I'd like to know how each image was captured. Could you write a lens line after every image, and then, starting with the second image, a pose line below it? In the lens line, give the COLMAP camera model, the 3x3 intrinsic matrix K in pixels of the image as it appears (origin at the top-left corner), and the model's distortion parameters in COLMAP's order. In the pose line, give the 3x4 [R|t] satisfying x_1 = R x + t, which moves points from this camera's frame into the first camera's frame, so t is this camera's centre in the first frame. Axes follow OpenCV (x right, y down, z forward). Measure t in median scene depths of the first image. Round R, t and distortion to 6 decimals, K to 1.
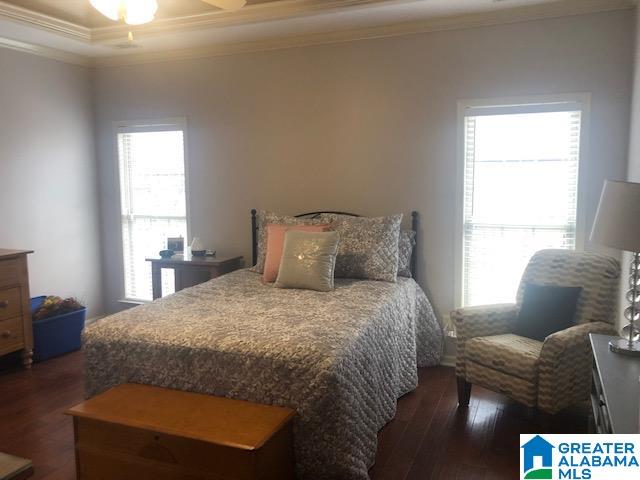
lens RADIAL K [[525.8, 0, 321.3], [0, 525.8, 235.8], [0, 0, 1]] dist [0.025001, -0.008524]
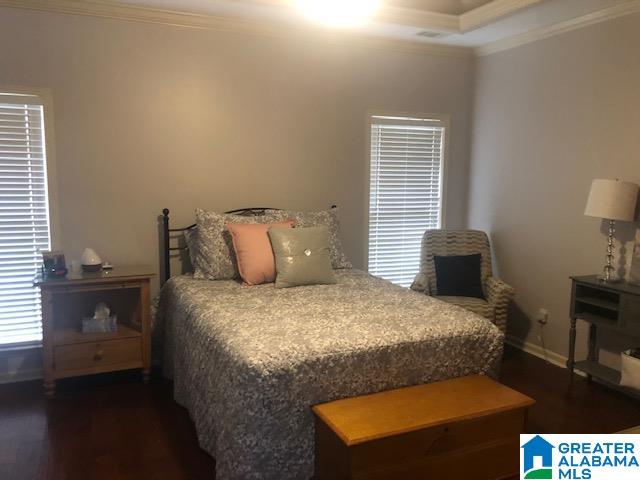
lens RADIAL K [[525.8, 0, 320.2], [0, 525.8, 242.8], [0, 0, 1]] dist [0.025001, -0.008524]
pose [[0.691303, -0.078520, 0.718286, -1.008468], [0.064170, 0.996822, 0.047209, -0.033919], [-0.719710, 0.013457, 0.694144, 0.398335]]
